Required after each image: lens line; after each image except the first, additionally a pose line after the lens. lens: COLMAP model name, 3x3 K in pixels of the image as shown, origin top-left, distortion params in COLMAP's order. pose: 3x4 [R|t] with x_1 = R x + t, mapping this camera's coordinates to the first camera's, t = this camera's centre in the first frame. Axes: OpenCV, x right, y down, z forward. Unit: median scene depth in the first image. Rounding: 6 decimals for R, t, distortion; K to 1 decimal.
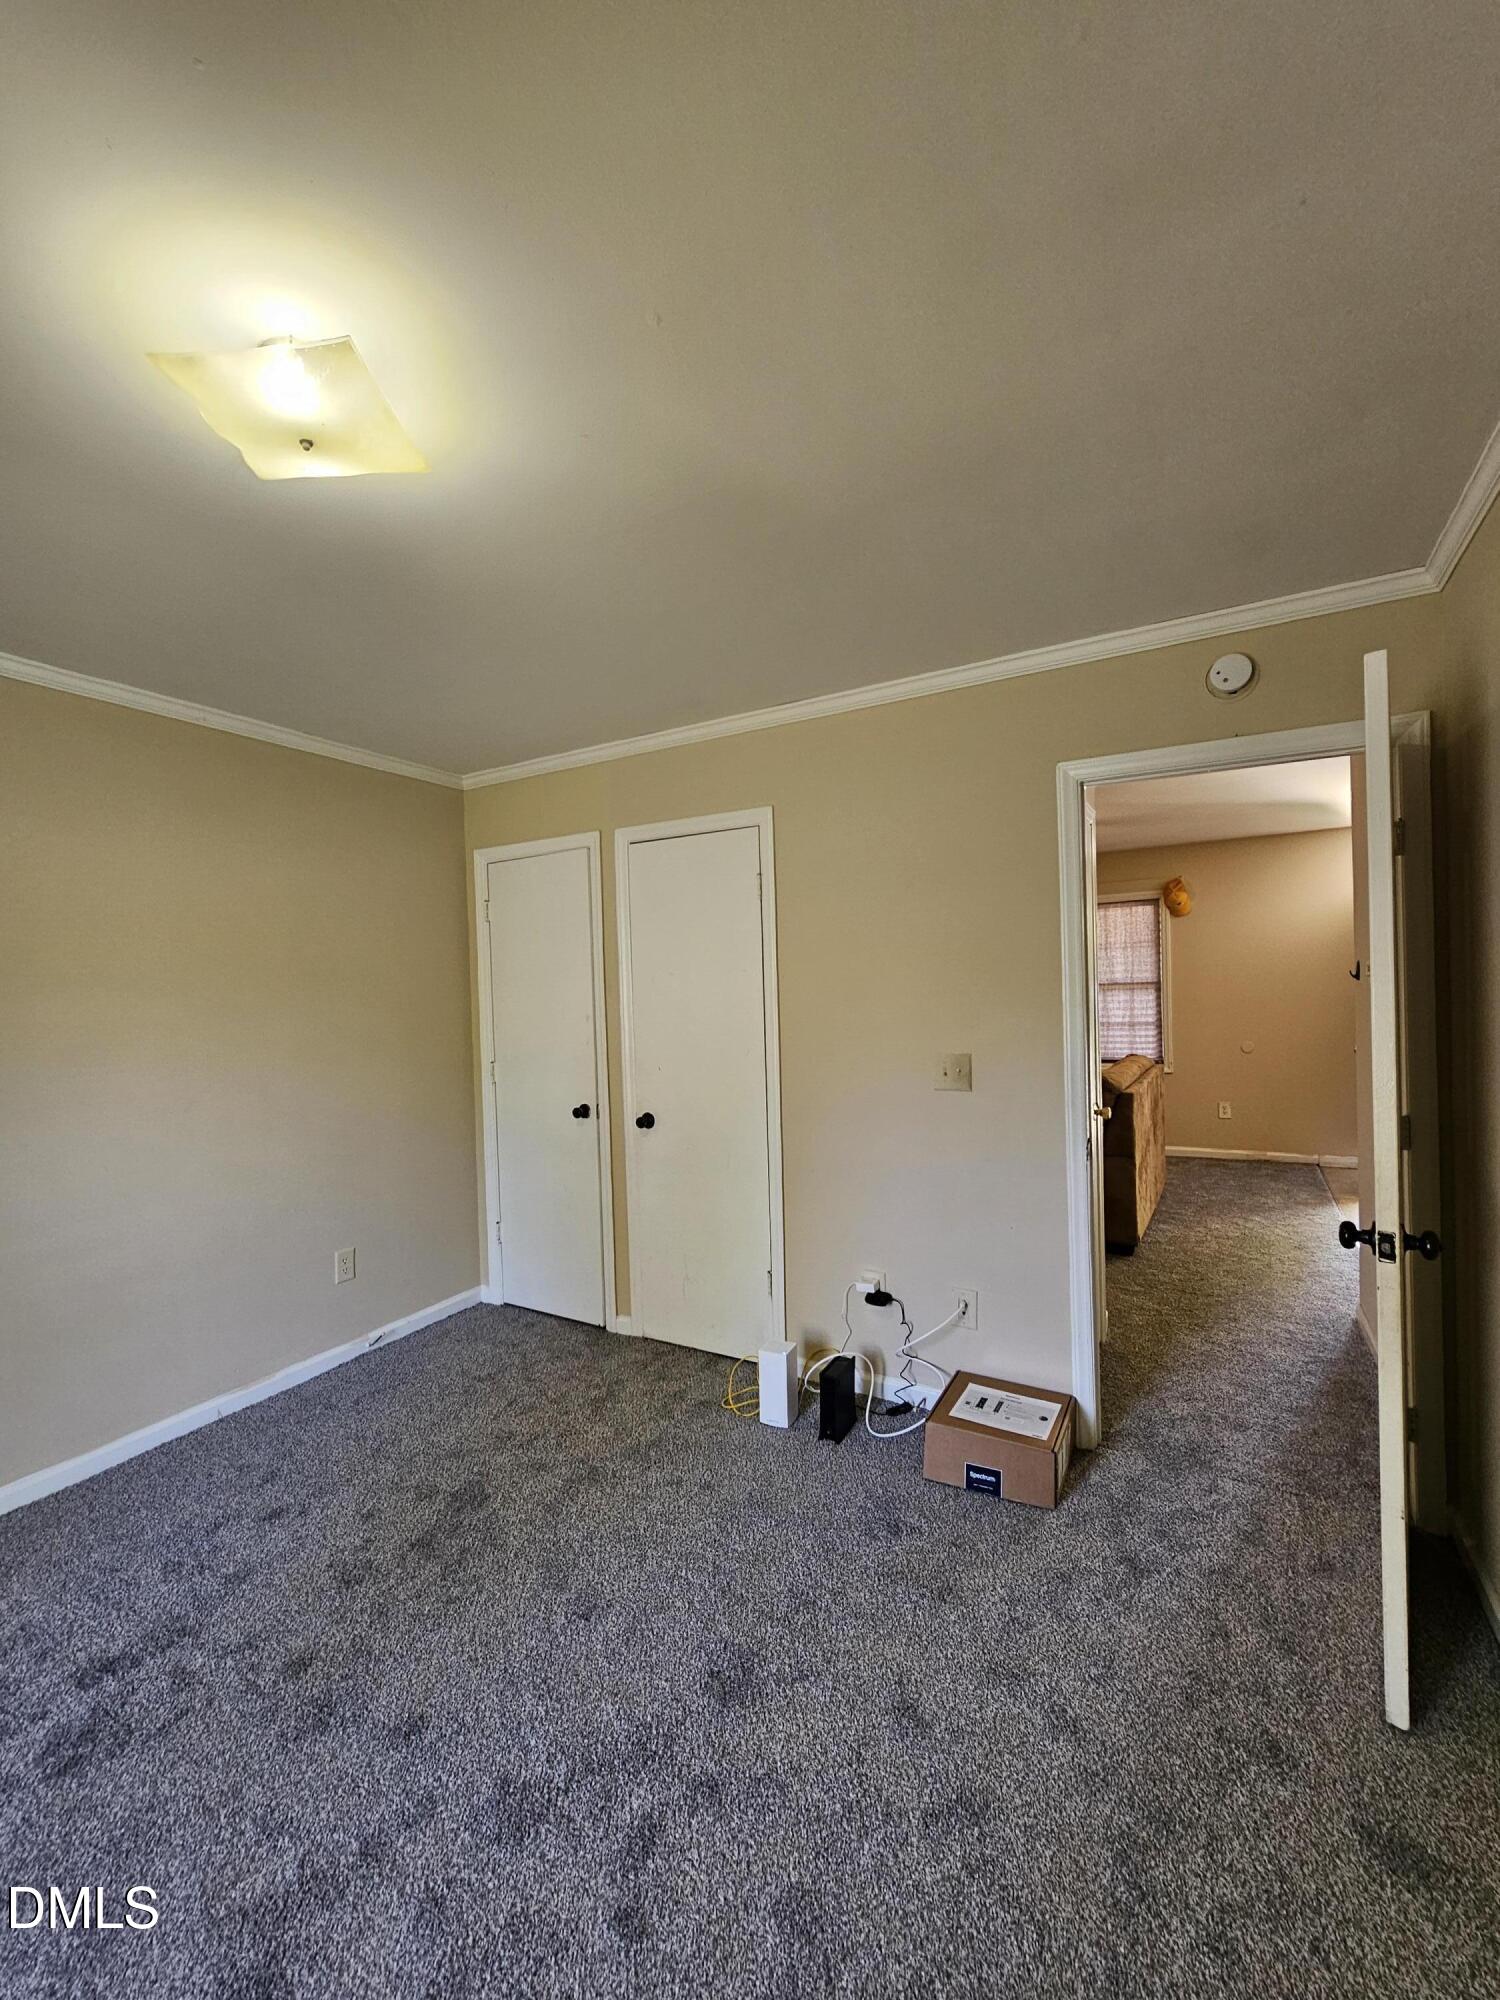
lens RADIAL K [[815.9, 0, 738.7], [0, 815.9, 1011.3], [0, 0, 1]] dist [-0.007303, 0.004184]
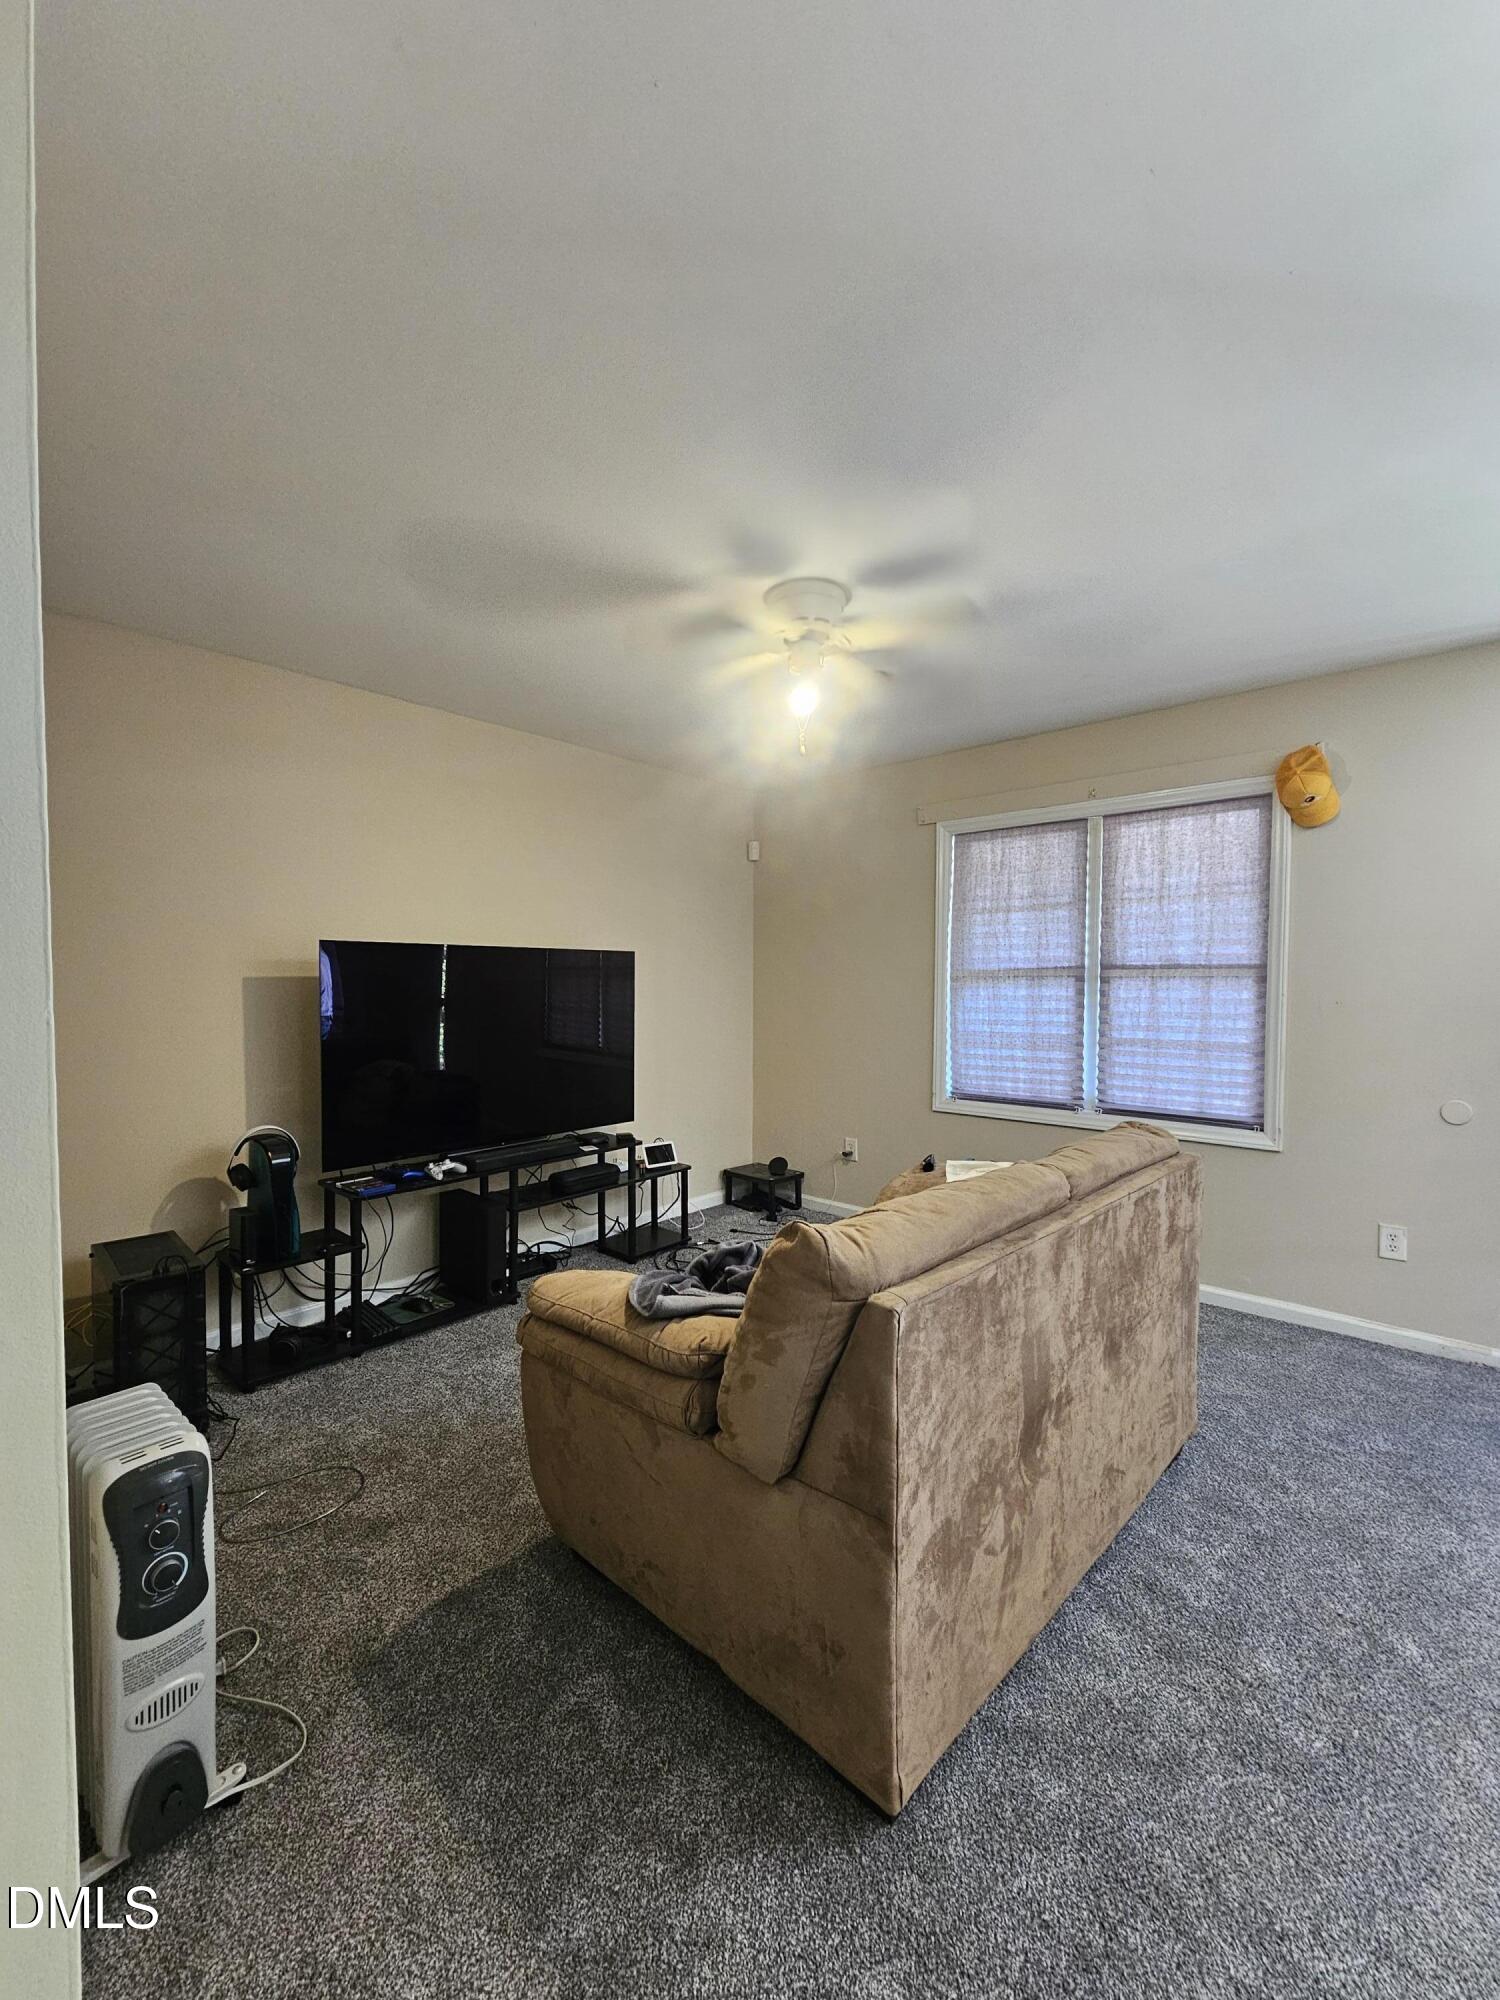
lens RADIAL K [[815.9, 0, 752.3], [0, 815.9, 1013.7], [0, 0, 1]] dist [-0.007303, 0.004184]
pose [[0.978459, 0.039457, -0.202634, 0.312208], [-0.034448, 0.999009, 0.028188, -0.009242], [0.203545, -0.020600, 0.978849, 0.450771]]
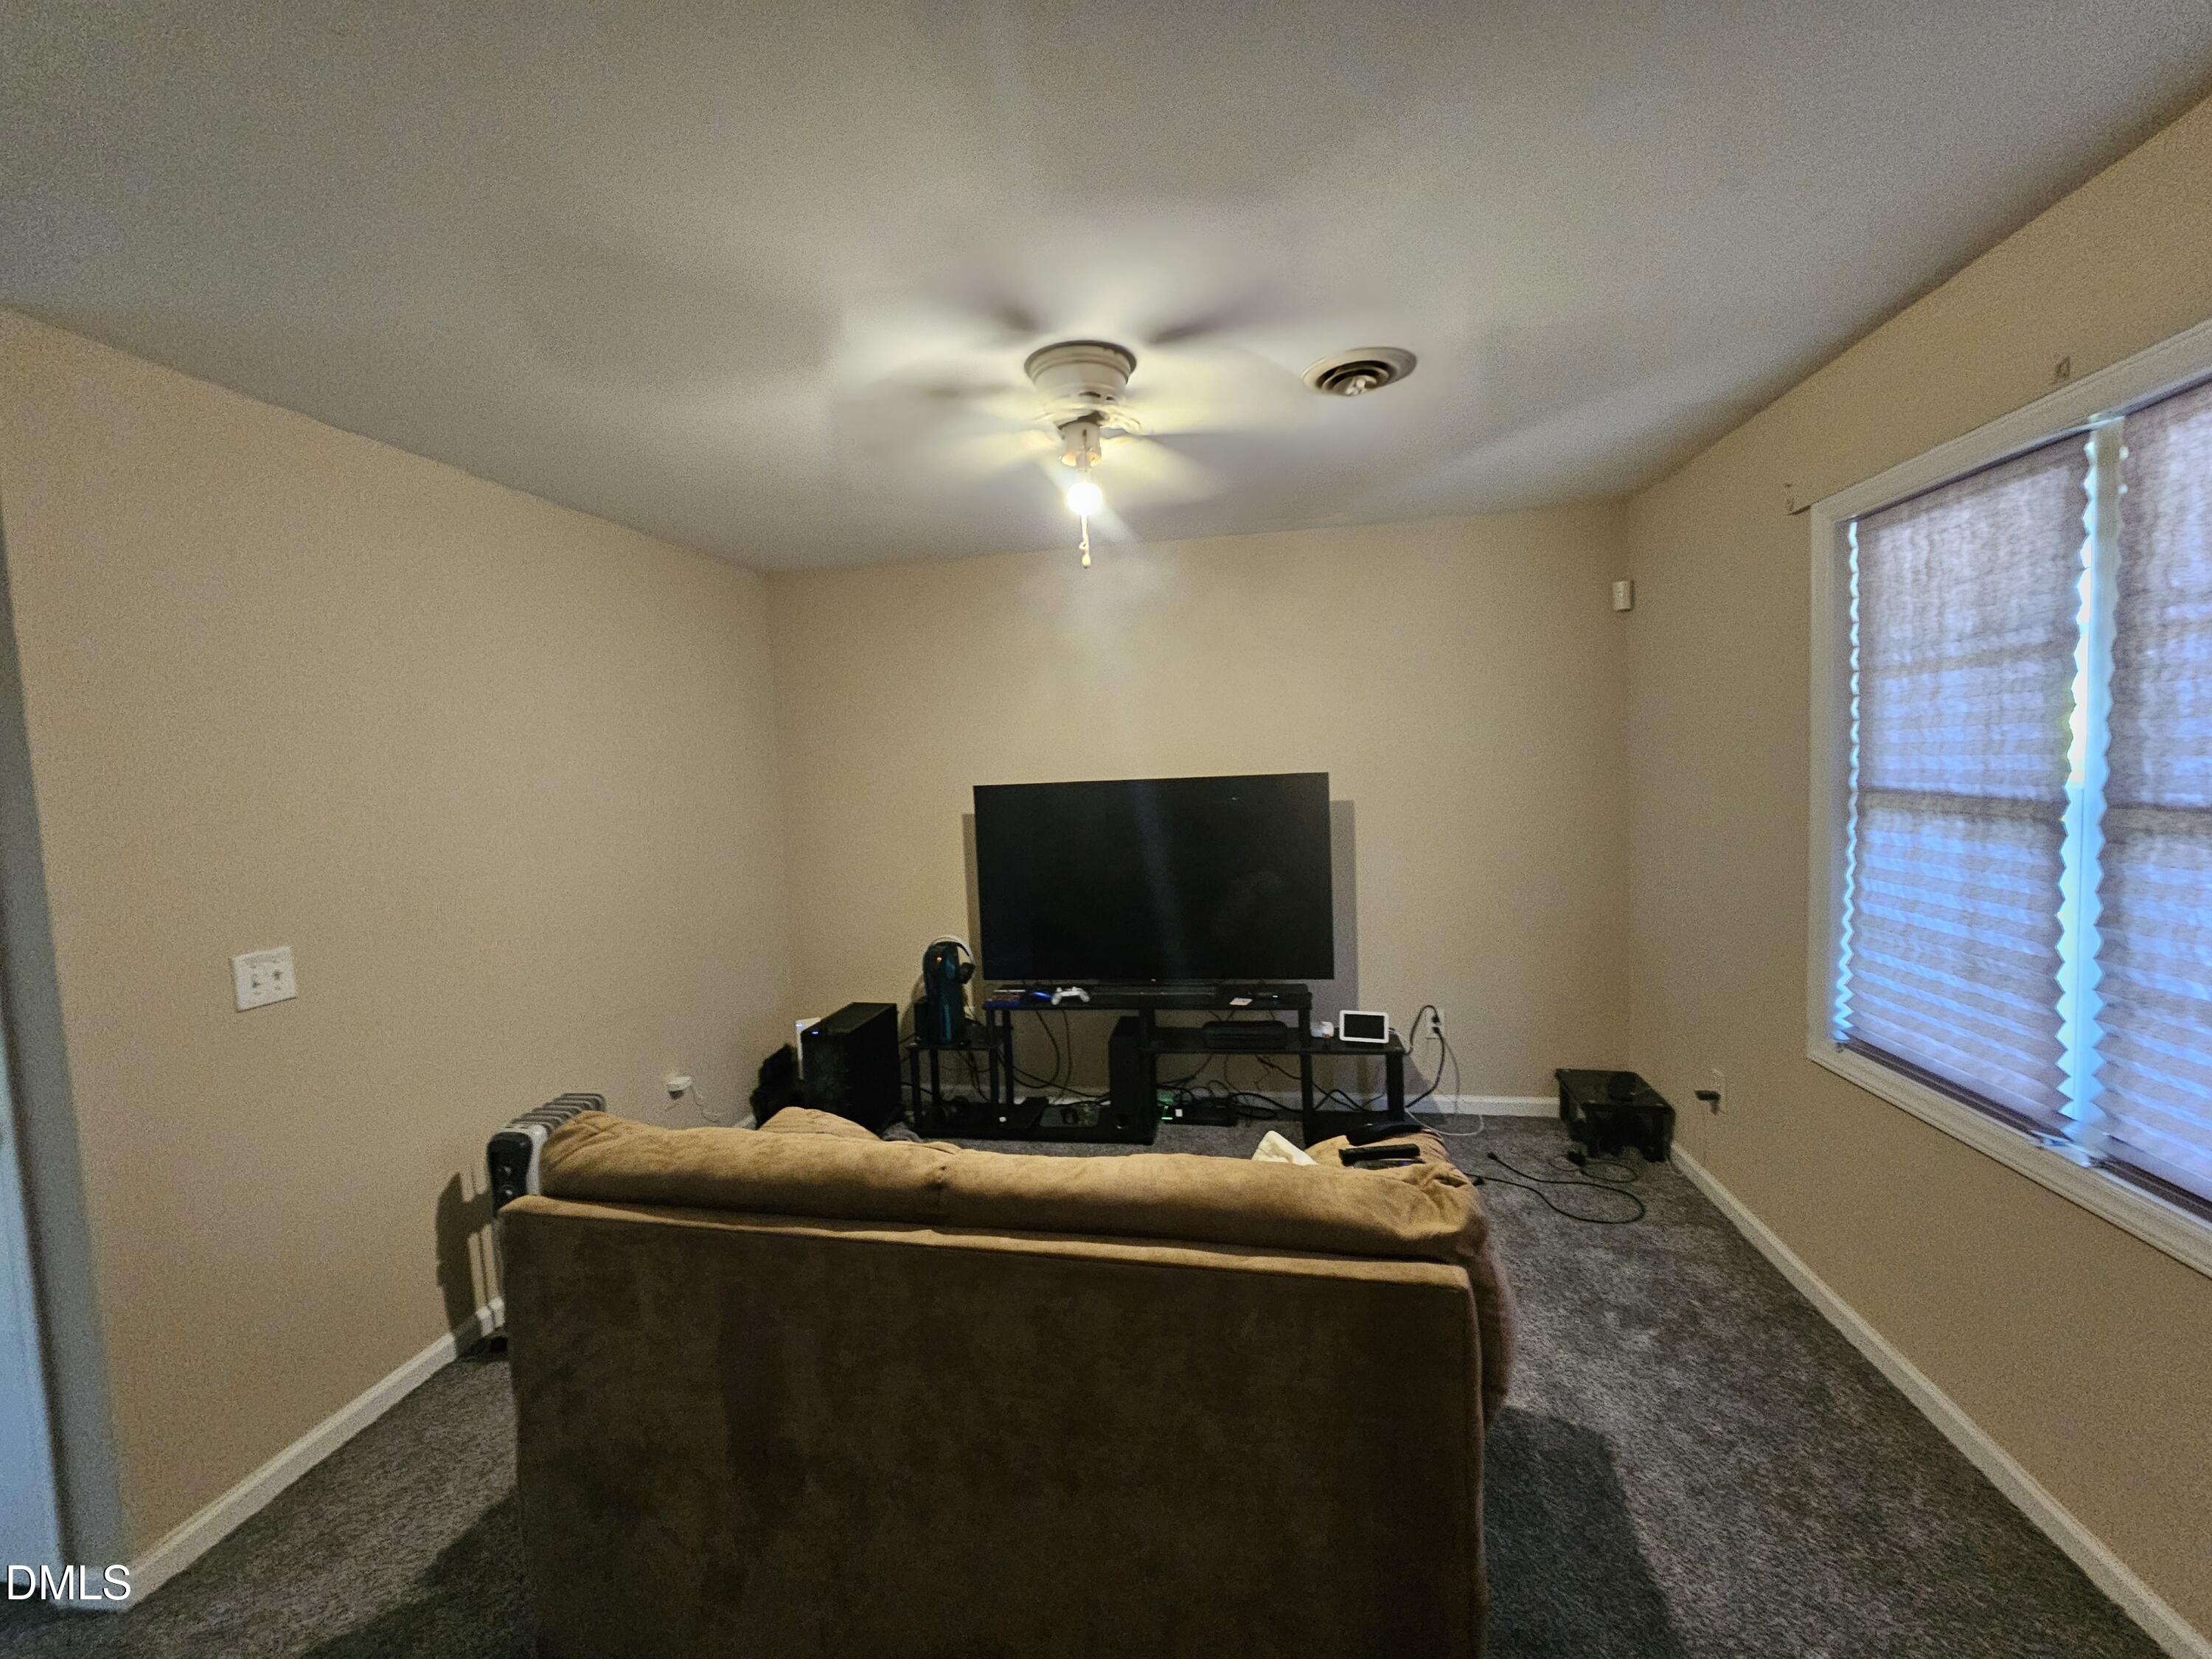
lens RADIAL K [[902.4, 0, 1098.6], [0, 902.4, 816.0], [0, 0, 1]] dist [-0.007303, 0.004184]
pose [[0.343121, 0.064387, -0.937082, 0.566006], [0.012464, 0.997248, 0.073084, -0.050668], [0.939209, -0.036756, 0.341374, 0.705872]]
